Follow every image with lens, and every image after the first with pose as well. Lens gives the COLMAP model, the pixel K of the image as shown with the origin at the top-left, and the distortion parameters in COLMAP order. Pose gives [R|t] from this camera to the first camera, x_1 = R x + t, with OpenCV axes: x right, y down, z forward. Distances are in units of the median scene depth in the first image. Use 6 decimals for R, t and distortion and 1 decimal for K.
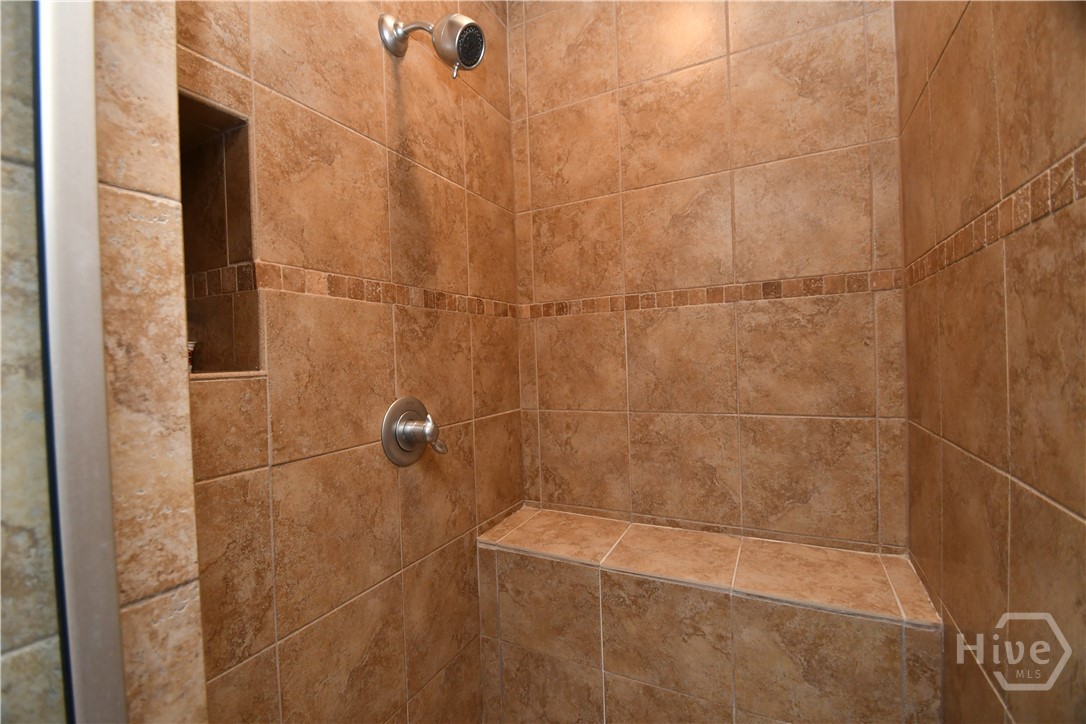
lens RADIAL K [[478.6, 0, 534.6], [0, 478.6, 363.7], [0, 0, 1]] dist [0.018410, -0.020020]
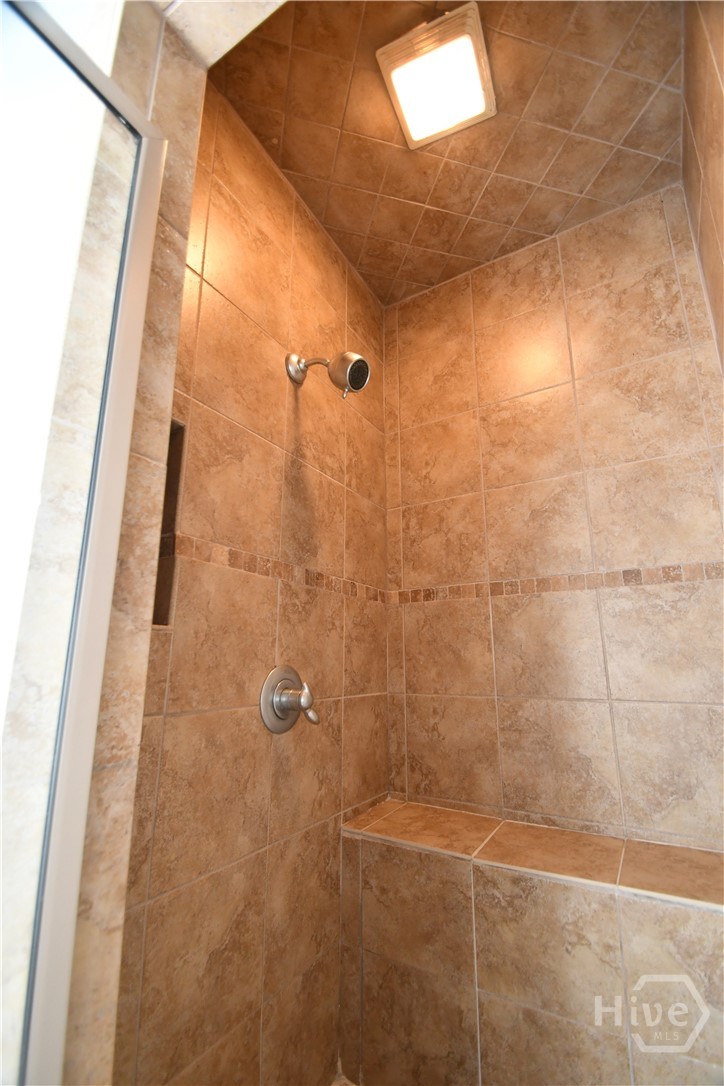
lens RADIAL K [[478.6, 0, 358.3], [0, 478.6, 553.9], [0, 0, 1]] dist [0.018410, -0.020020]
pose [[0.996937, 0.018906, -0.075896, -0.025772], [-0.036500, 0.970662, -0.237663, 0.070147], [0.069176, 0.239705, 0.968378, -0.074997]]
